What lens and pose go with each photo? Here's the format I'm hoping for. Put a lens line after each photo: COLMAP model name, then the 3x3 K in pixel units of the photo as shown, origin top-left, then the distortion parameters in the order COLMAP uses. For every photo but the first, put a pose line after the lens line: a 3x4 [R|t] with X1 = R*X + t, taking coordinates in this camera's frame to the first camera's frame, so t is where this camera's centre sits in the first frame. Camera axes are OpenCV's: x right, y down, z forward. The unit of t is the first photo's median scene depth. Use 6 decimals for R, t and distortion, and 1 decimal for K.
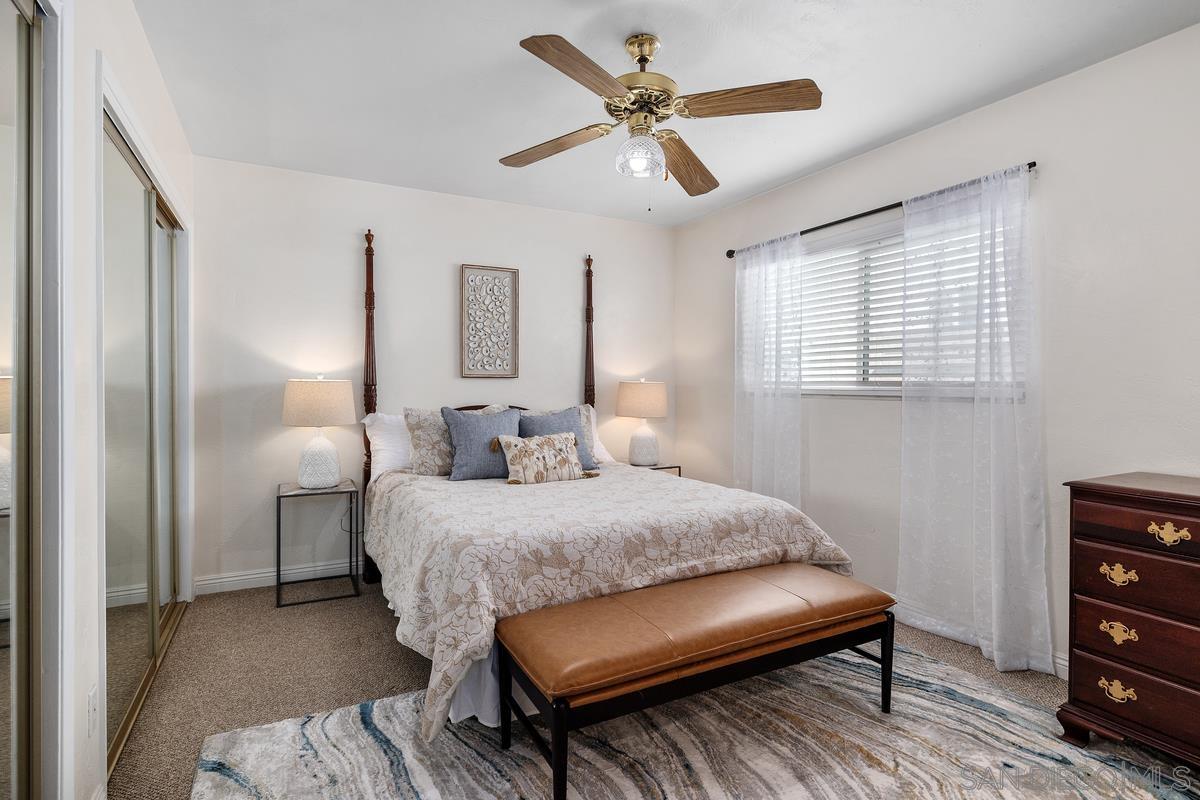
lens RADIAL K [[614.3, 0, 606.0], [0, 614.3, 393.9], [0, 0, 1]] dist [-0.000539, 0.000097]
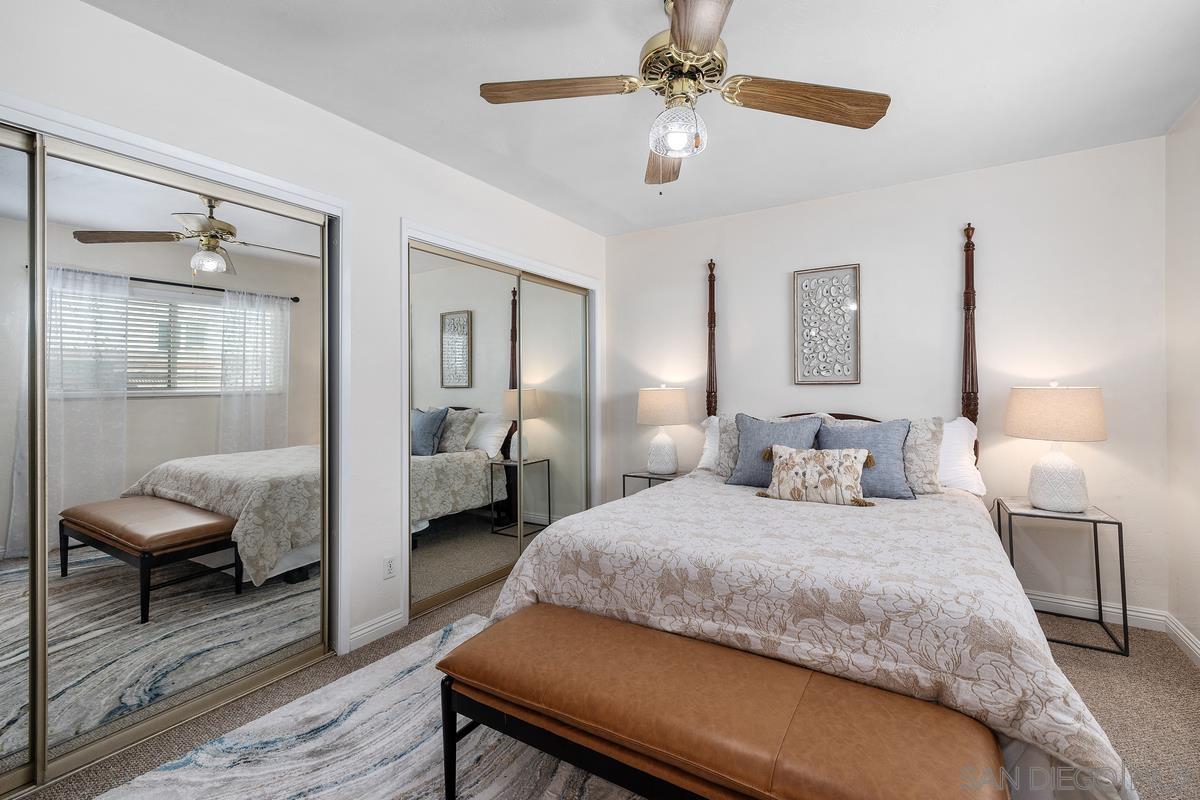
lens RADIAL K [[529.2, 0, 601.8], [0, 529.2, 390.3], [0, 0, 1]] dist [0.009238, 0.000550]
pose [[0.493566, -0.002321, -0.869705, 0.435193], [-0.008408, 0.999937, -0.007440, -0.010057], [0.869668, 0.010985, 0.493516, 0.364088]]
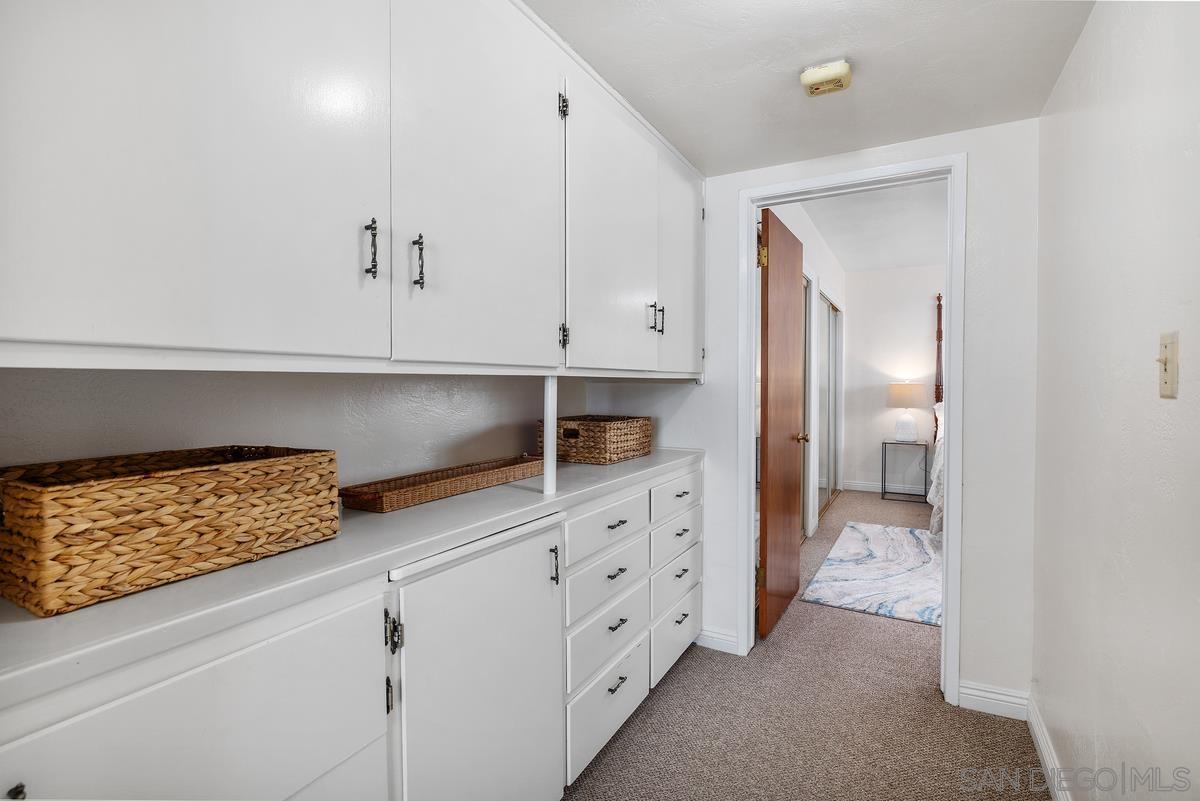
lens RADIAL K [[581.7, 0, 598.7], [0, 581.7, 393.7], [0, 0, 1]] dist [0.001396, -0.000243]
pose [[0.550218, 0.008601, -0.834977, 0.491250], [-0.009537, 0.999946, 0.004016, 0.011567], [0.834966, 0.005753, 0.550271, -0.742459]]
